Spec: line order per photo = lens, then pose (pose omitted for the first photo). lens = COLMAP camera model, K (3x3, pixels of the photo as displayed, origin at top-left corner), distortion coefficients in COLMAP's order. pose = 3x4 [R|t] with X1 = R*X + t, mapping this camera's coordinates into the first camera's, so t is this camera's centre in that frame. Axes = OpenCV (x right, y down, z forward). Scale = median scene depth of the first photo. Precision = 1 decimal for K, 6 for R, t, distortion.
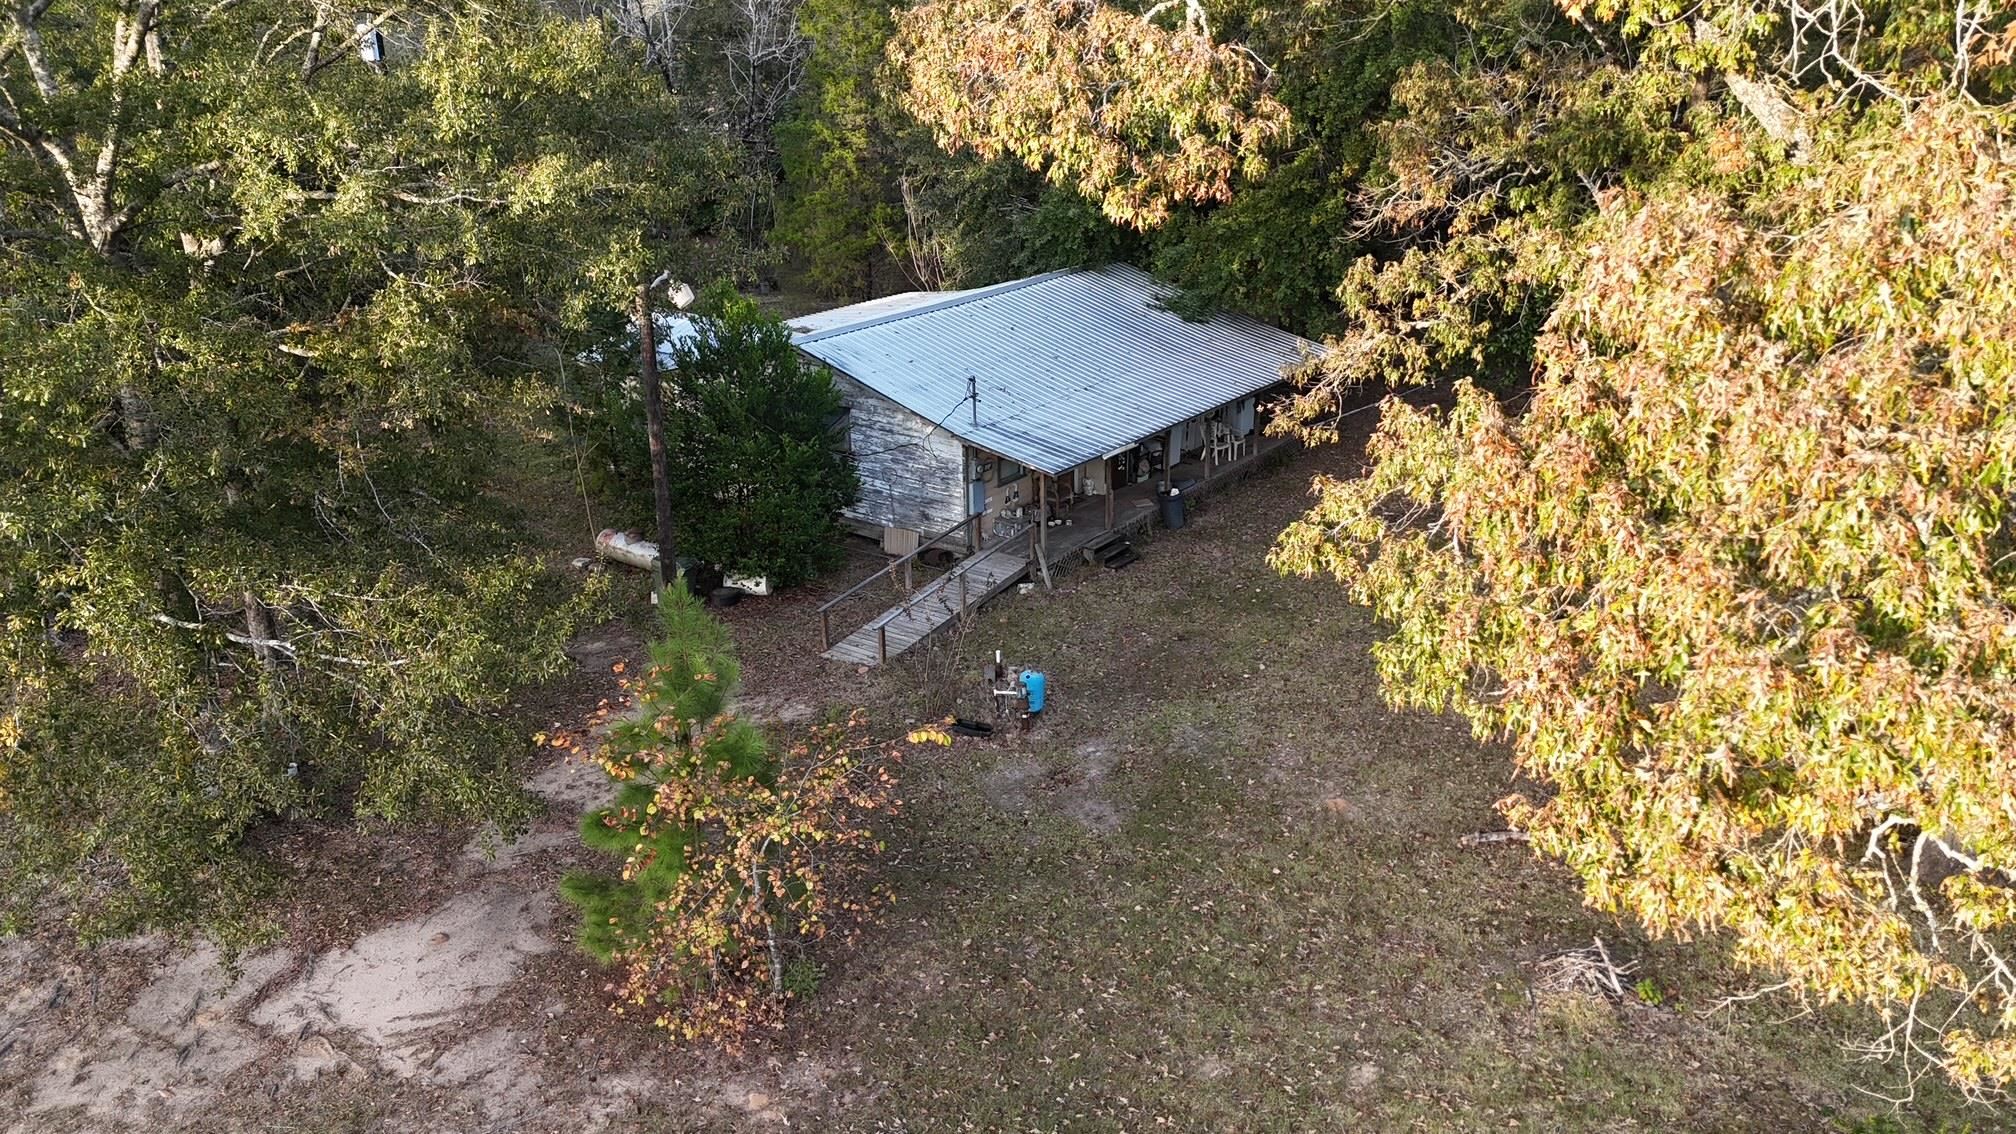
lens RADIAL K [[1471.1, 0, 1013.0], [0, 1471.1, 568.2], [0, 0, 1]] dist [0.081677, -0.059948]
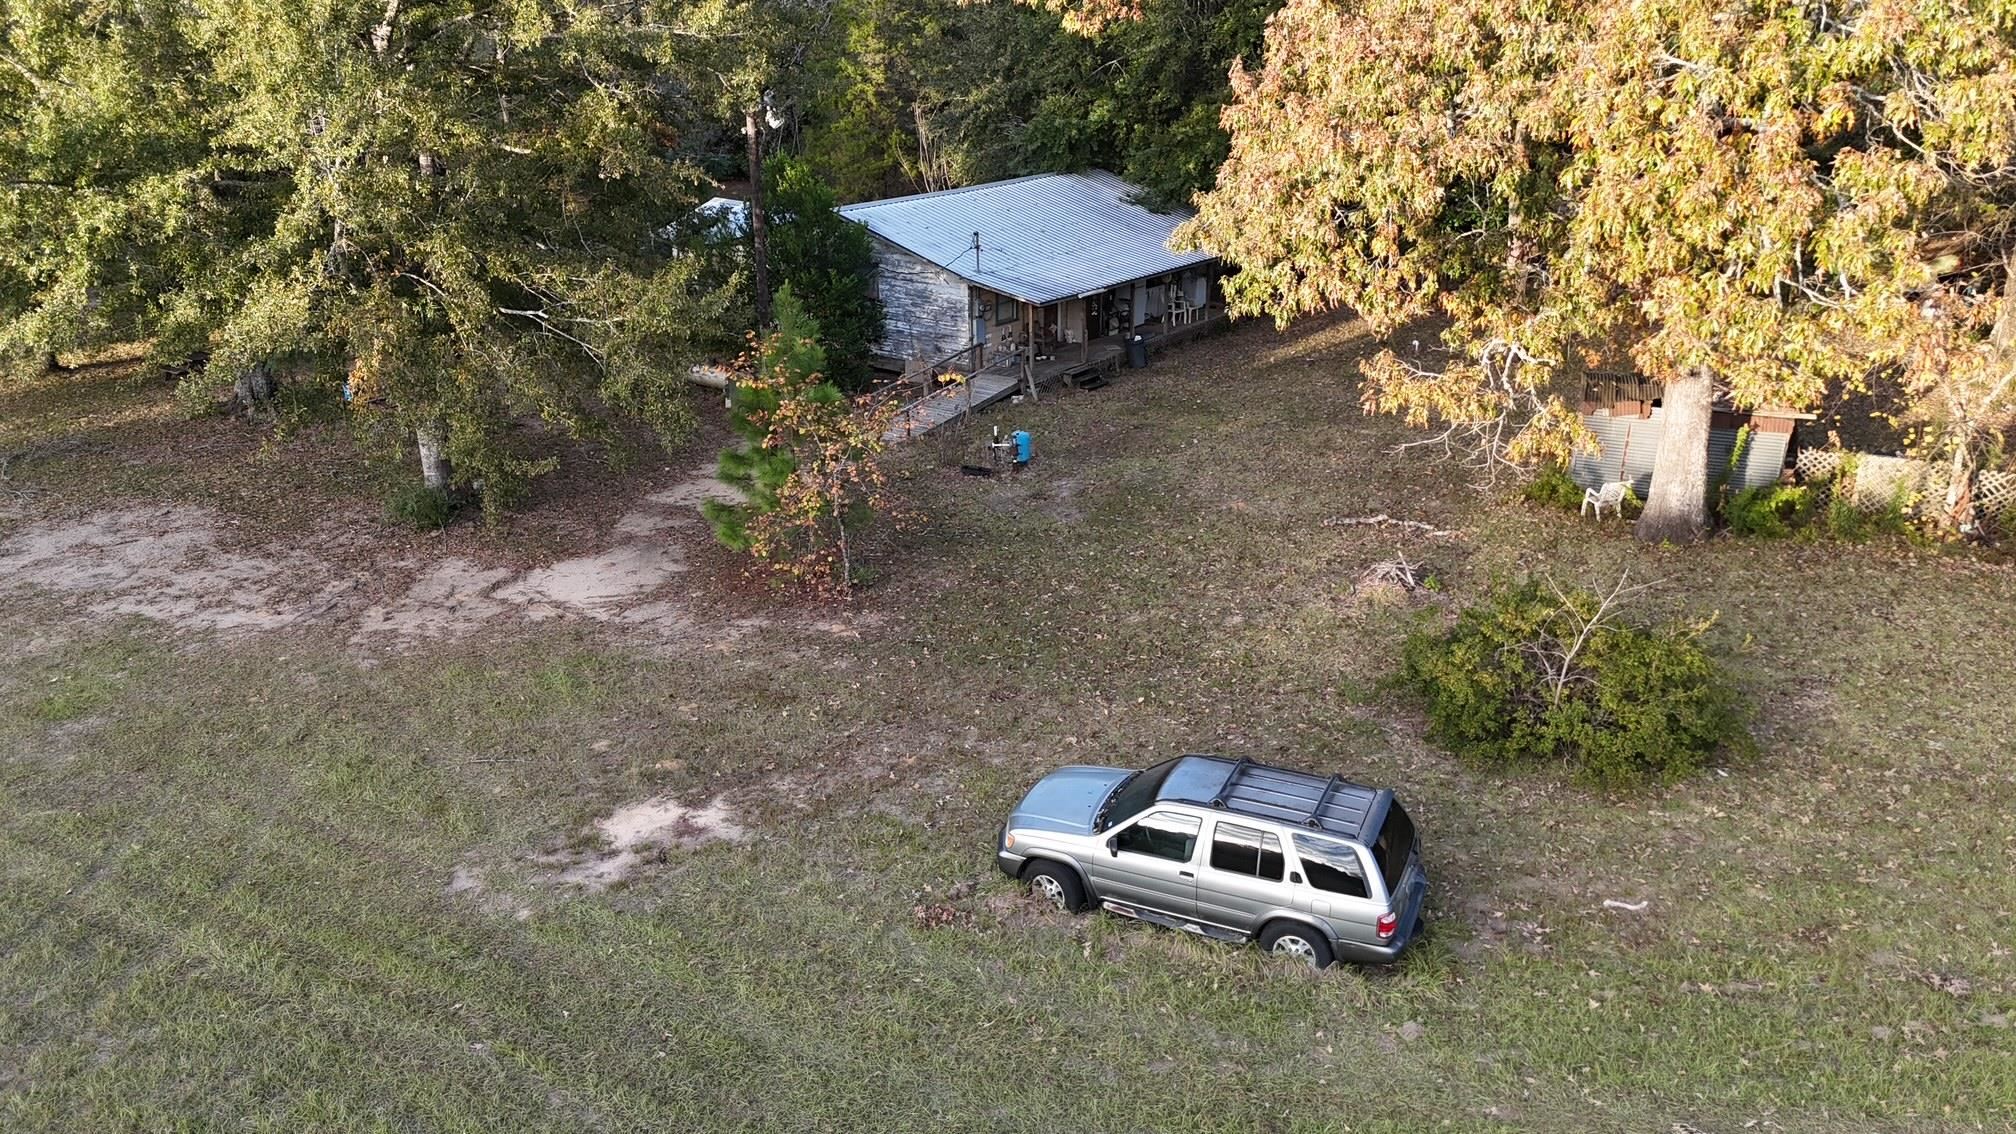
lens RADIAL K [[1471.1, 0, 1013.6], [0, 1471.1, 556.9], [0, 0, 1]] dist [0.081677, -0.059948]
pose [[0.999963, 0.007725, 0.003793, 0.001825], [-0.007714, 0.999966, -0.003033, 0.159876], [-0.003816, 0.003003, 0.999988, -0.288098]]
